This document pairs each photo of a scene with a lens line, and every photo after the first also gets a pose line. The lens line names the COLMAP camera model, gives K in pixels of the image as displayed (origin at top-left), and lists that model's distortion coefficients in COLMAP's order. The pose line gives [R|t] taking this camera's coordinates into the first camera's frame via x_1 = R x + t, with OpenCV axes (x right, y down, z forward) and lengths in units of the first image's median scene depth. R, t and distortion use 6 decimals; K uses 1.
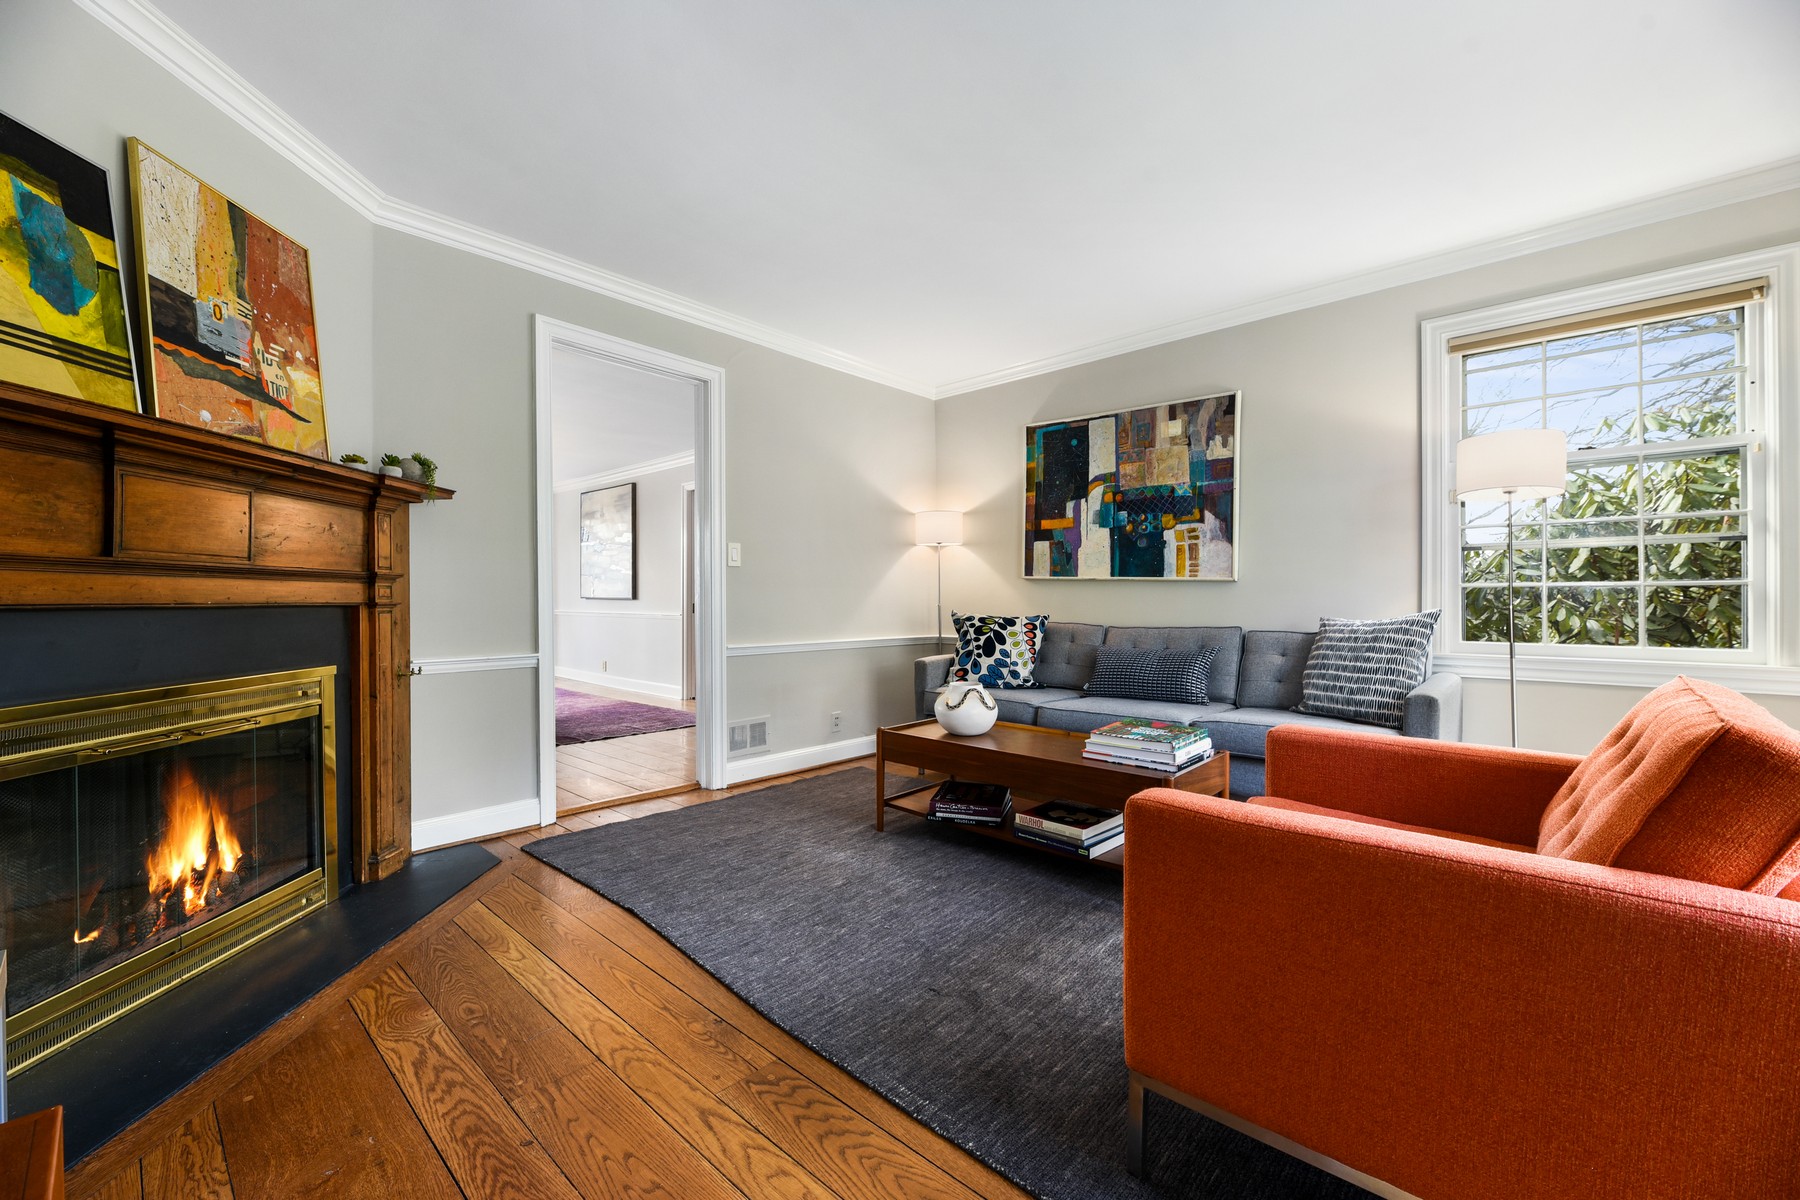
lens RADIAL K [[741.7, 0, 908.7], [0, 741.7, 594.1], [0, 0, 1]] dist [0.003375, 0.000275]
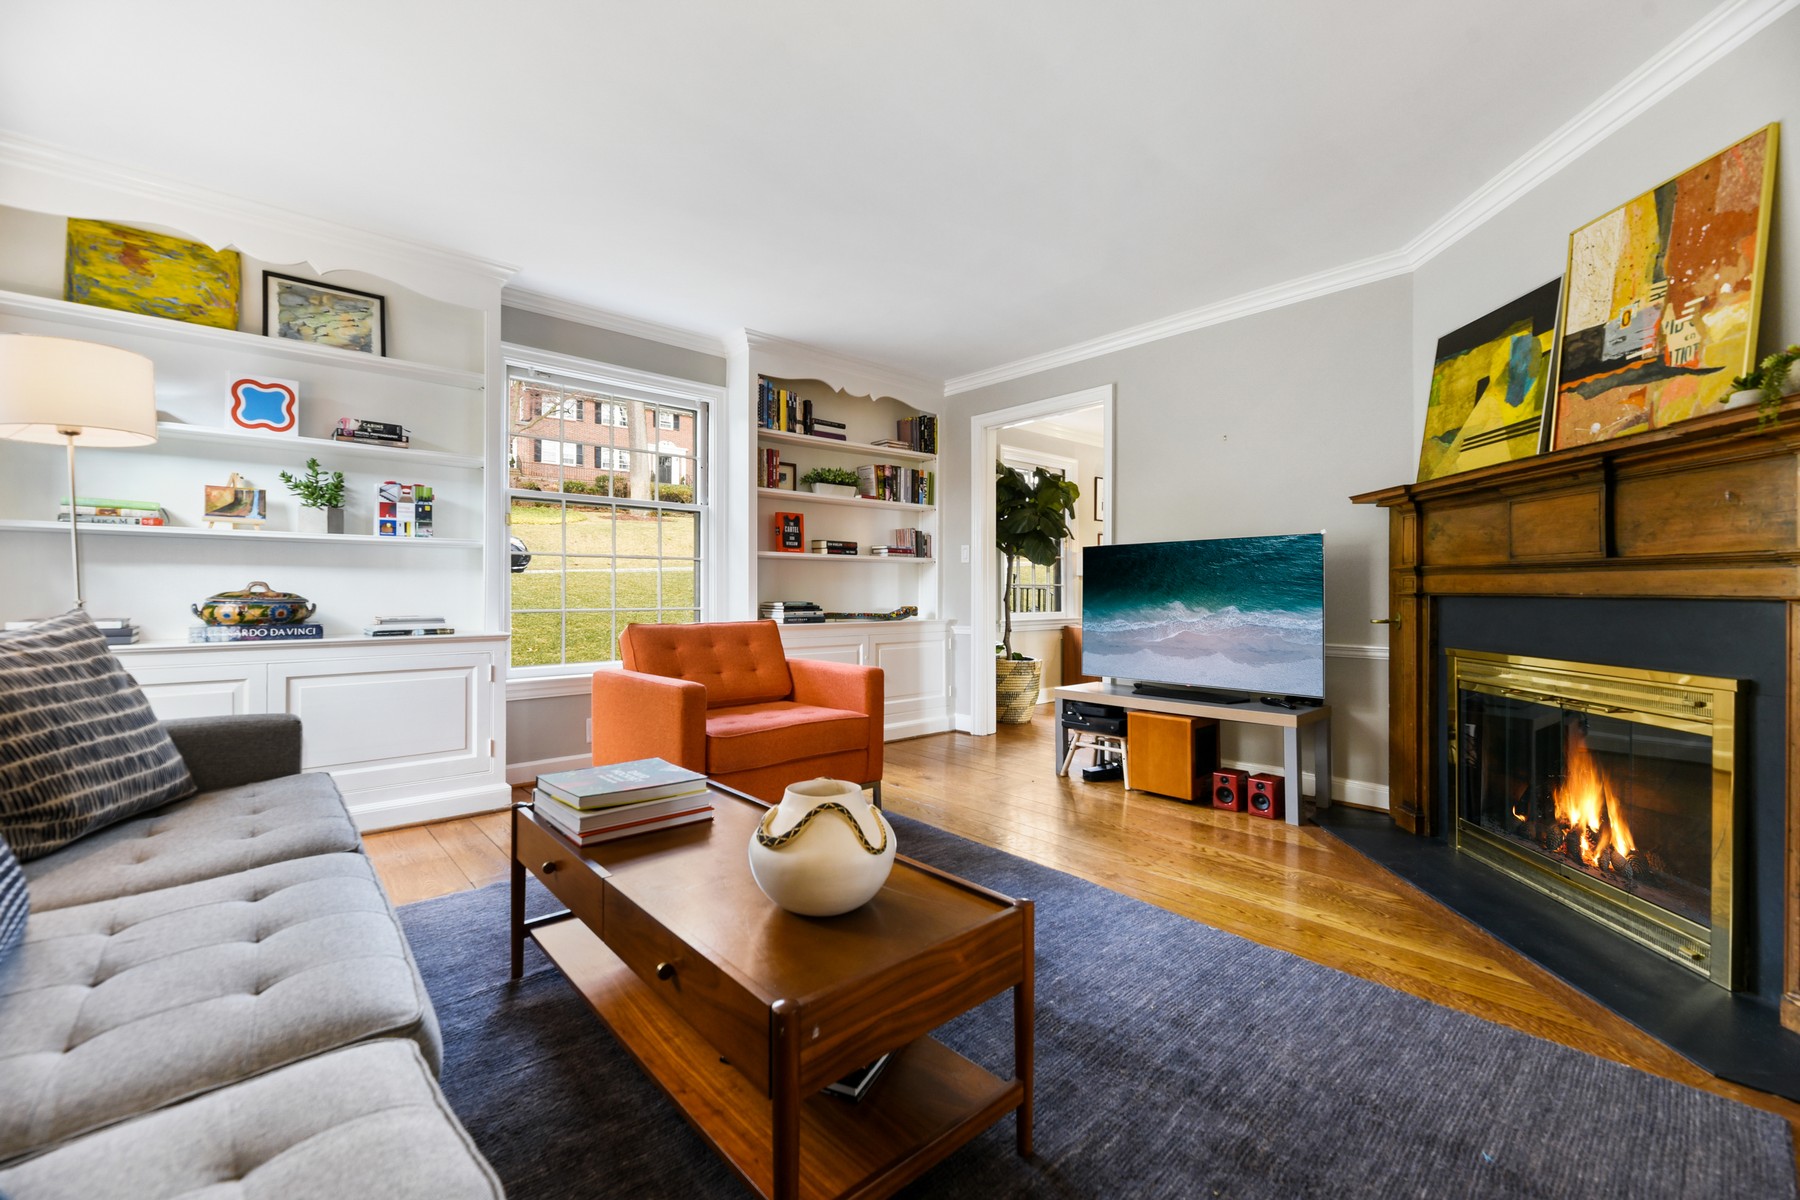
lens RADIAL K [[741.7, 0, 896.2], [0, 741.7, 590.2], [0, 0, 1]] dist [0.003375, 0.000275]
pose [[-0.989739, -0.001809, 0.142876, -0.063317], [-0.000878, 0.999978, 0.006576, -0.001952], [-0.142885, 0.006383, -0.989719, 2.231663]]
